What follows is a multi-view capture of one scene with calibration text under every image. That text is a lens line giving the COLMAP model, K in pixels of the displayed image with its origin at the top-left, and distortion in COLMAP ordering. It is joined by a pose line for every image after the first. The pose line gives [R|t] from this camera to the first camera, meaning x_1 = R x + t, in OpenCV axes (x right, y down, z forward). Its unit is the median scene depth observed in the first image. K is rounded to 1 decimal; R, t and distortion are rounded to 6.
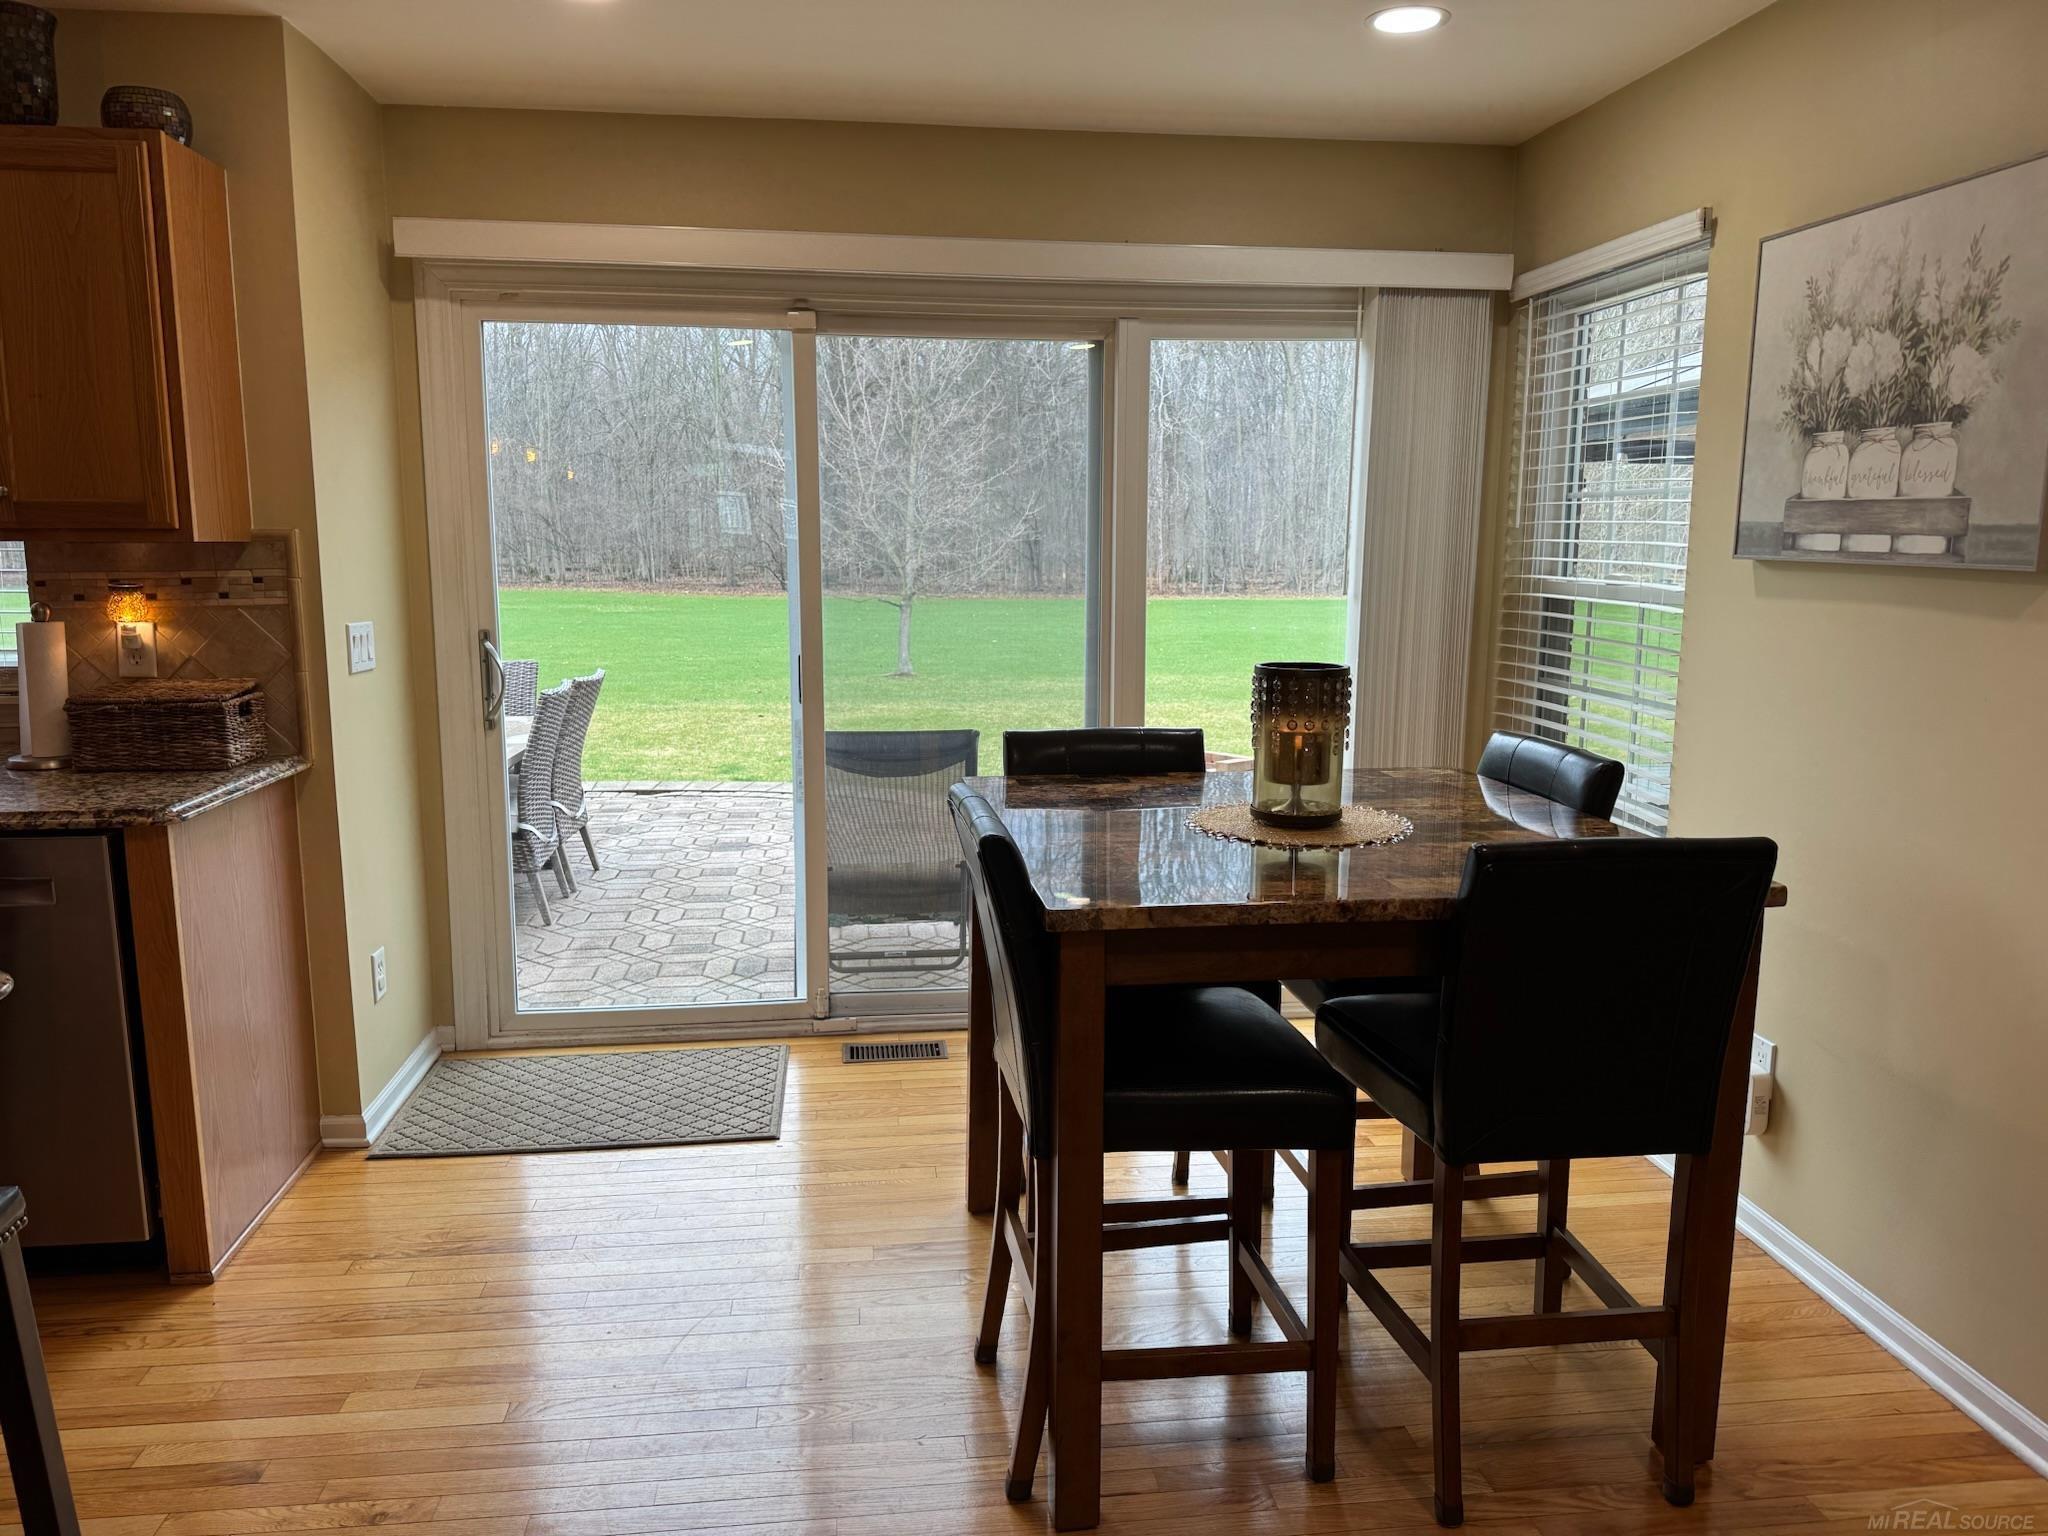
lens RADIAL K [[1463.6, 0, 1019.3], [0, 1463.6, 767.1], [0, 0, 1]] dist [0.013684, -0.020068]
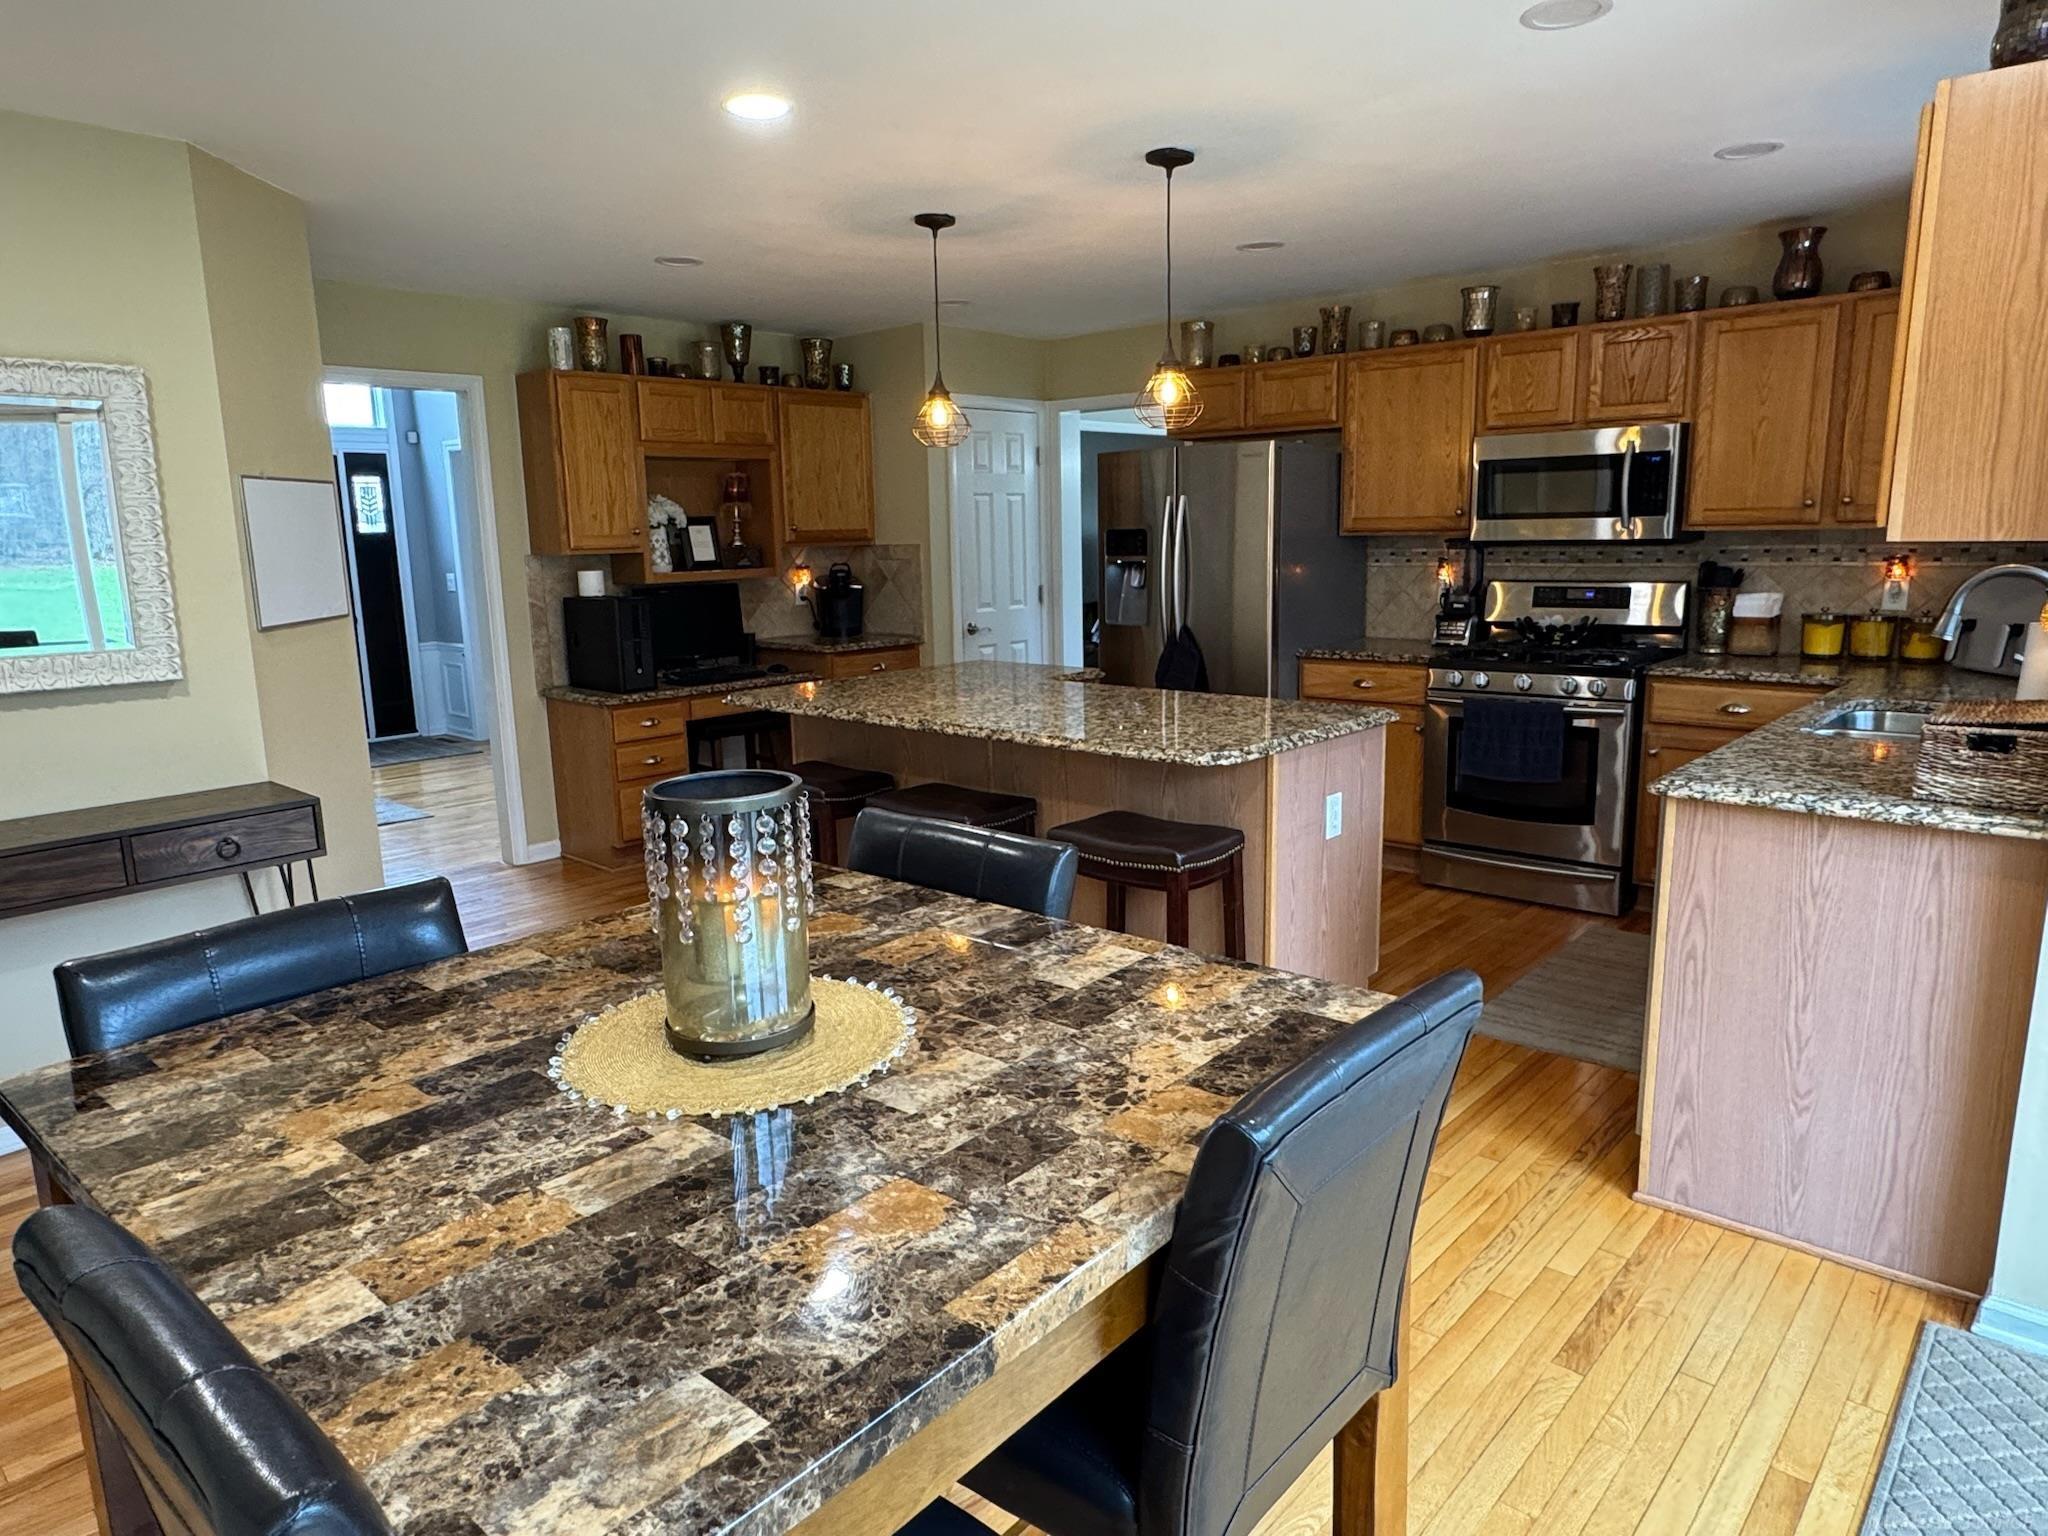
lens RADIAL K [[1265.5, 0, 1019.8], [0, 1265.5, 764.0], [0, 0, 1]] dist [-0.003312, 0.000753]
pose [[-0.758757, 0.132270, -0.637803, 0.356375], [-0.082551, 0.951744, 0.295583, -0.201310], [0.646122, 0.276927, -0.711223, 1.199632]]
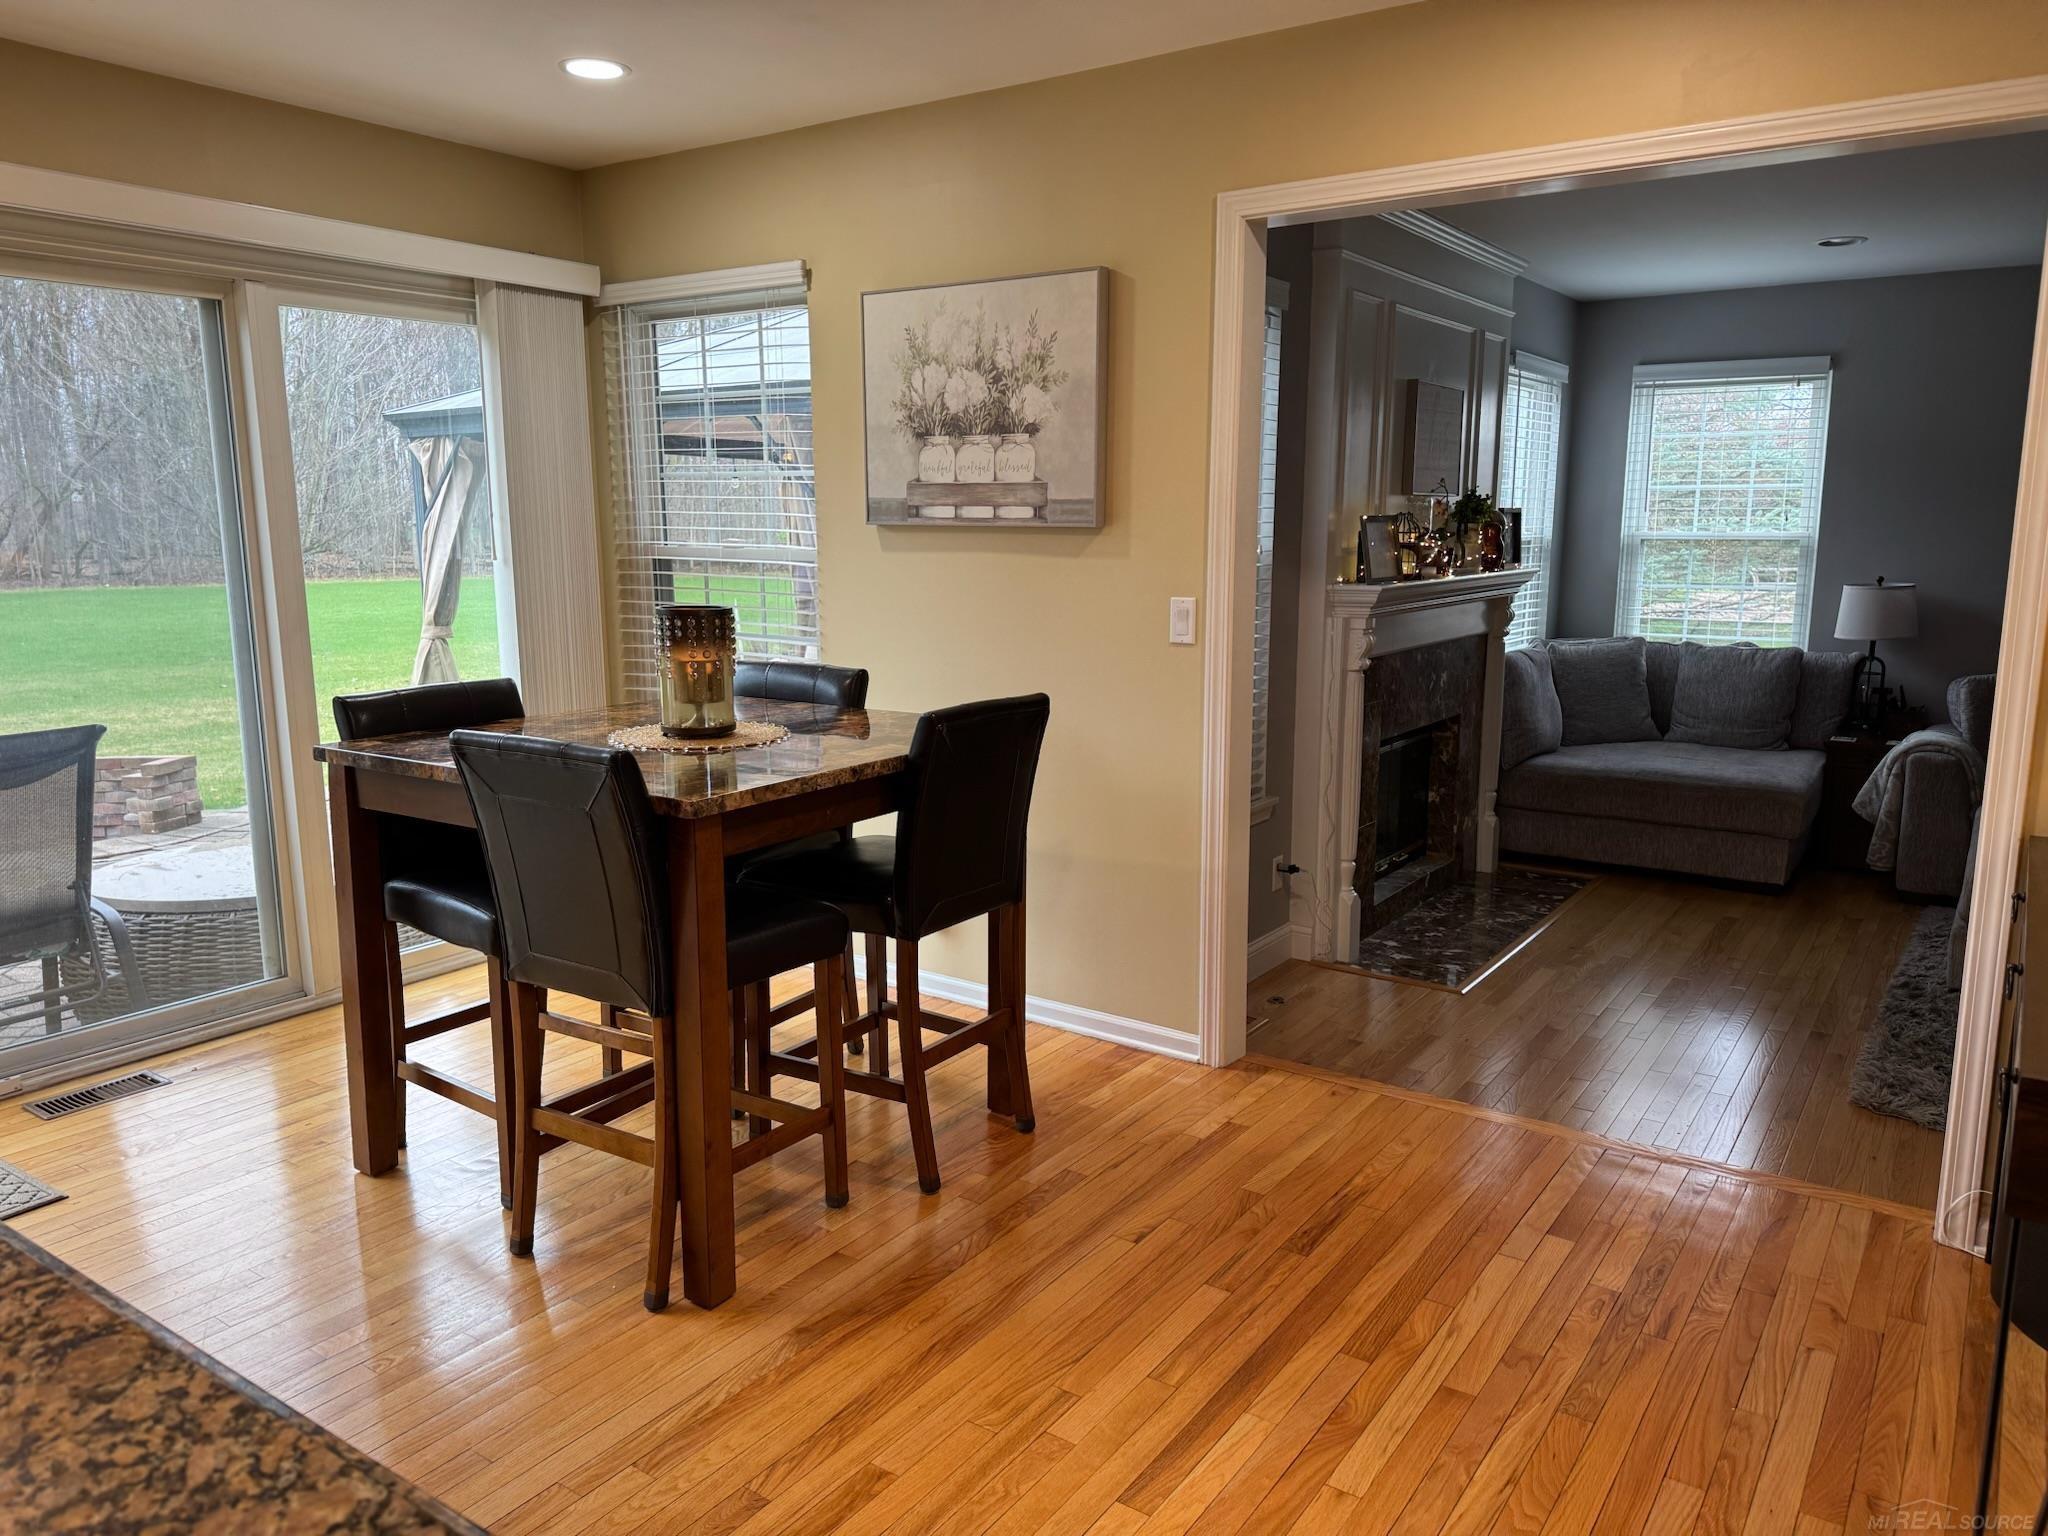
lens RADIAL K [[1421.6, 0, 1024.7], [0, 1421.6, 776.8], [0, 0, 1]] dist [0.129321, -0.195102]
pose [[0.667428, -0.137777, 0.731818, -0.440367], [0.121528, 0.989713, 0.075494, 0.011827], [-0.734691, 0.038550, 0.677306, -0.026456]]
